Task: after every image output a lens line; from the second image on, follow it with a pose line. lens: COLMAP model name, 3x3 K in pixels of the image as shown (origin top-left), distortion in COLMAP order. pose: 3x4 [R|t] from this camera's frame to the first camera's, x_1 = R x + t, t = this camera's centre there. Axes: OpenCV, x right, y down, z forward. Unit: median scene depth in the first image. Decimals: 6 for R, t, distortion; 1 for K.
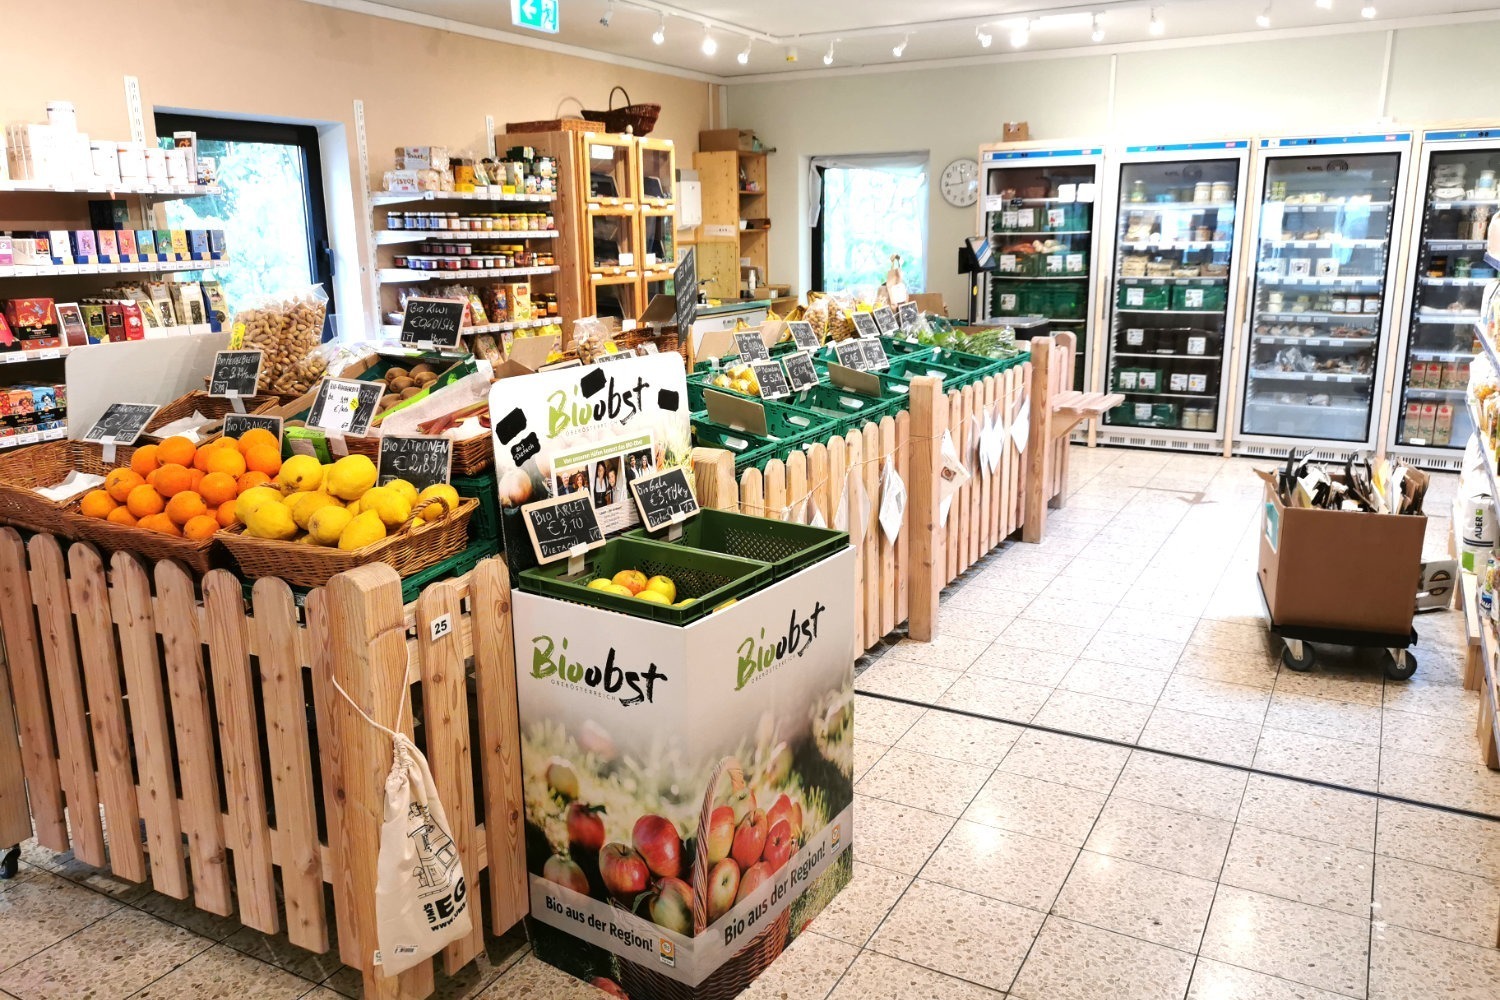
lens RADIAL K [[1175.0, 0, 748.1], [0, 1175.0, 502.4], [0, 0, 1]] dist [0.009470, 0.000752]
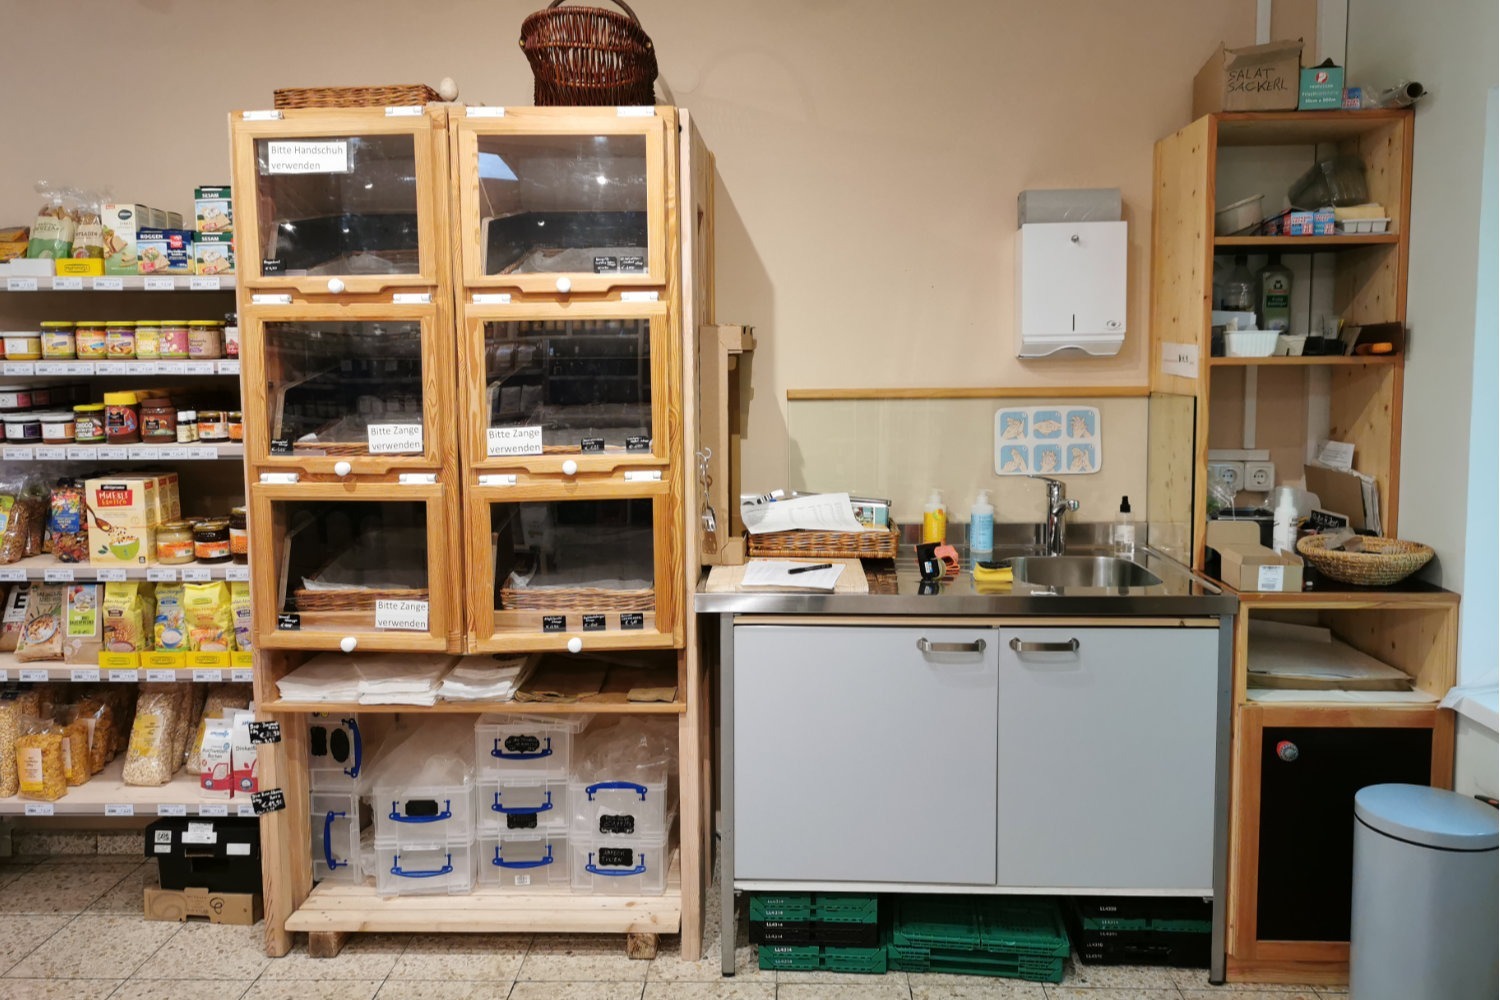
lens RADIAL K [[1175.0, 0, 750.8], [0, 1175.0, 494.4], [0, 0, 1]] dist [0.009470, 0.000752]
pose [[0.451786, 0.104433, -0.885993, 0.292643], [-0.203540, 0.978998, 0.011606, -0.232249], [0.868597, 0.175092, 0.463554, 0.998812]]
